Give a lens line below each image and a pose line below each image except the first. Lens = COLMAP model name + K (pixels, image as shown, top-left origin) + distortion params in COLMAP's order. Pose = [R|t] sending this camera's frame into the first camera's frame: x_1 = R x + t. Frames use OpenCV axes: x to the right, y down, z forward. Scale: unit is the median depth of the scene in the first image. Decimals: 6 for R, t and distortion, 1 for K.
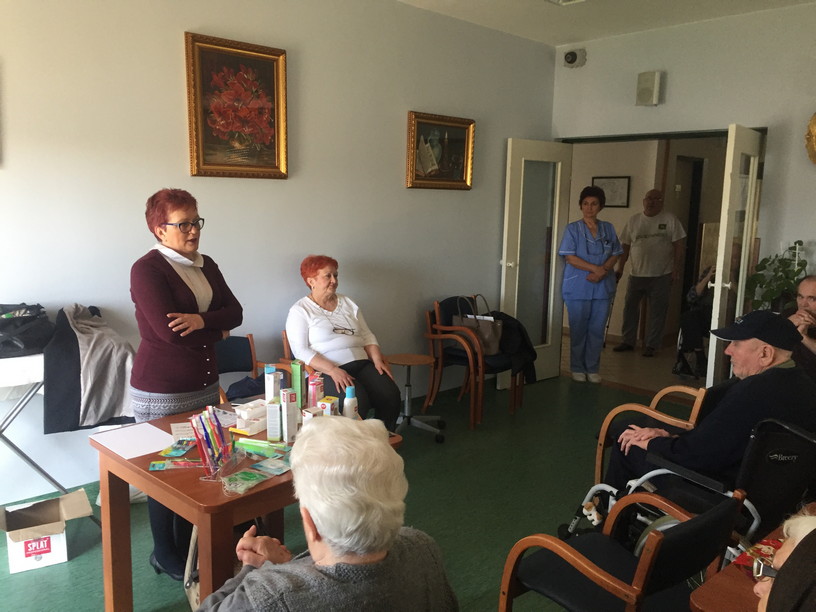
lens RADIAL K [[689.5, 0, 411.3], [0, 689.5, 302.1], [0, 0, 1]] dist [0.070550, -0.095124]
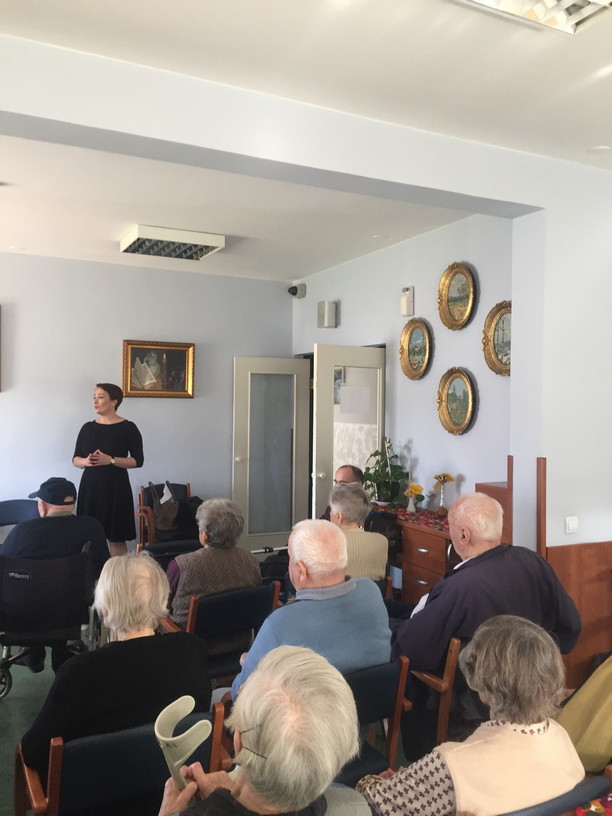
lens RADIAL K [[685.3, 0, 306.0], [0, 685.3, 408.0], [0, 0, 1]] dist [0.067502, -0.101665]
pose [[0.953405, -0.007106, -0.301609, 0.950213], [-0.037901, 0.988981, -0.143107, 0.036775], [0.299302, 0.147870, 0.942631, -0.153258]]
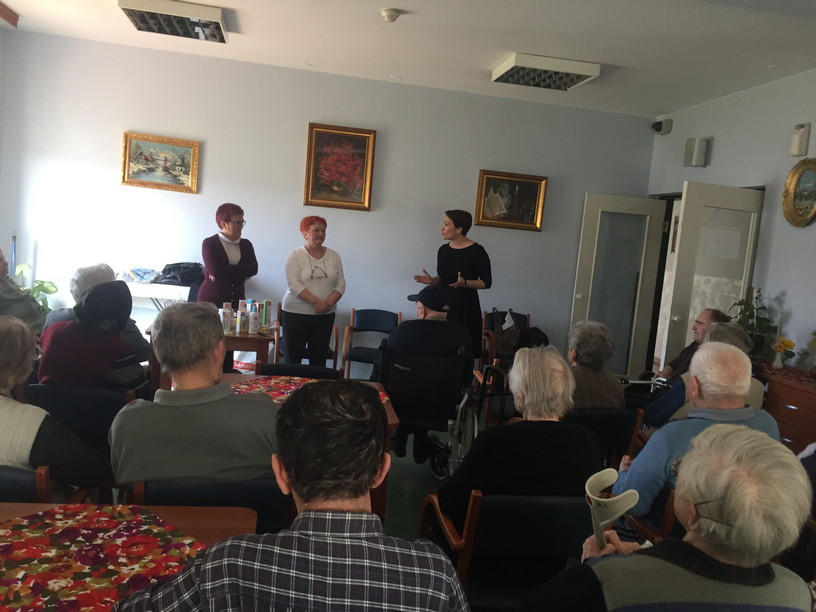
lens RADIAL K [[689.5, 0, 411.3], [0, 689.5, 302.1], [0, 0, 1]] dist [0.070550, -0.095124]
pose [[0.820113, 0.112317, -0.561071, 0.893538], [-0.163910, 0.985568, -0.042291, 0.082408], [0.548223, 0.126648, 0.826687, -0.226792]]
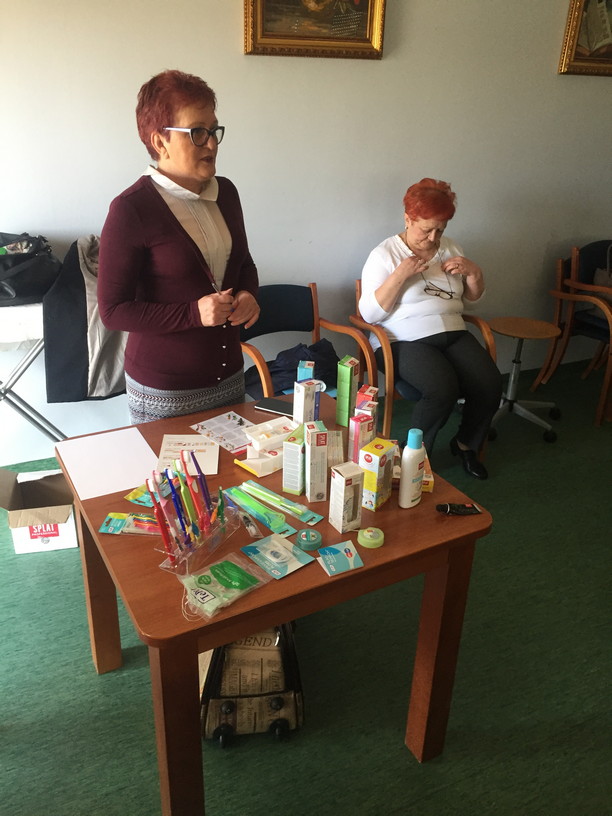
lens RADIAL K [[689.5, 0, 300.5], [0, 689.5, 410.5], [0, 0, 1]] dist [0.070550, -0.095124]
pose [[0.949243, 0.141078, -0.281130, -0.010504], [-0.056353, 0.955590, 0.289260, -0.043893], [0.309454, -0.258735, 0.915038, 0.275143]]
